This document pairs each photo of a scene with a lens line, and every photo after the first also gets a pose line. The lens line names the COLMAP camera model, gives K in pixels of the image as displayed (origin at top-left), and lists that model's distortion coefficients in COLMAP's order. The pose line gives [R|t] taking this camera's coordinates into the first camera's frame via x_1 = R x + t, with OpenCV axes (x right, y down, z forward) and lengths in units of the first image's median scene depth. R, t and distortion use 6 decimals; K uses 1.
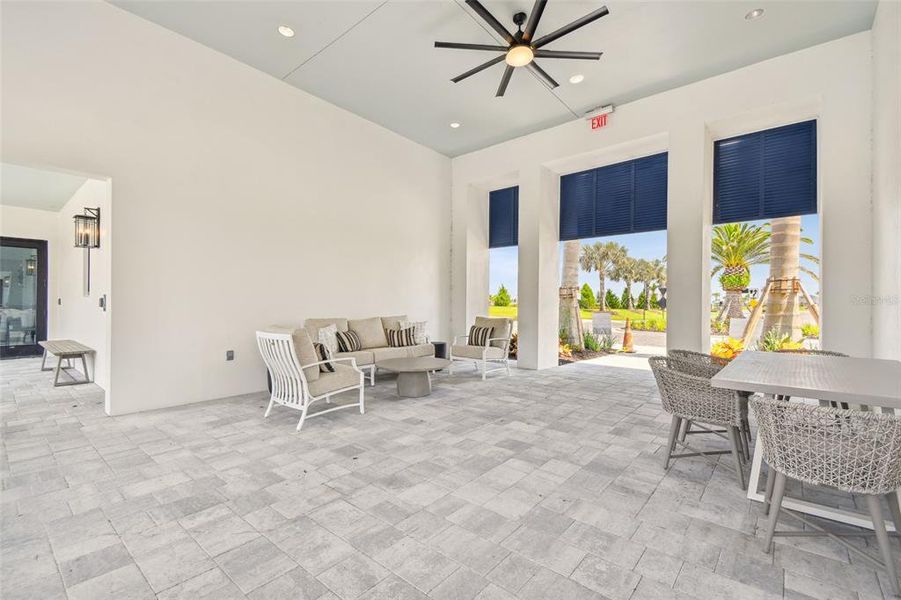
lens RADIAL K [[411.4, 0, 455.6], [0, 411.4, 302.1], [0, 0, 1]] dist [0.022484, -0.000998]
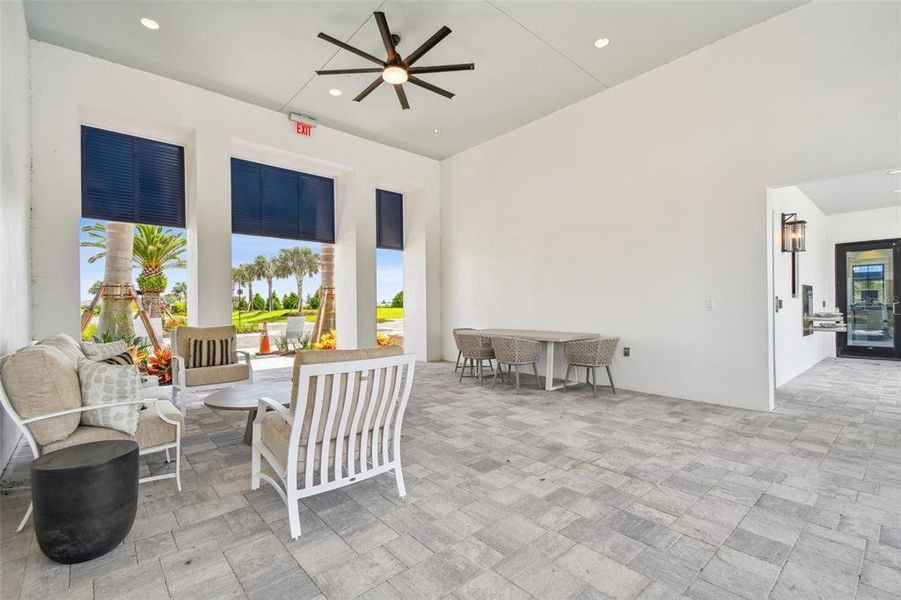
lens RADIAL K [[411.4, 0, 455.5], [0, 411.4, 298.5], [0, 0, 1]] dist [0.022484, -0.000998]
pose [[0.123925, 0.009476, 0.992246, -1.230140], [0.010374, 0.999887, -0.010844, 0.002768], [-0.992237, 0.011637, 0.123813, 0.994920]]
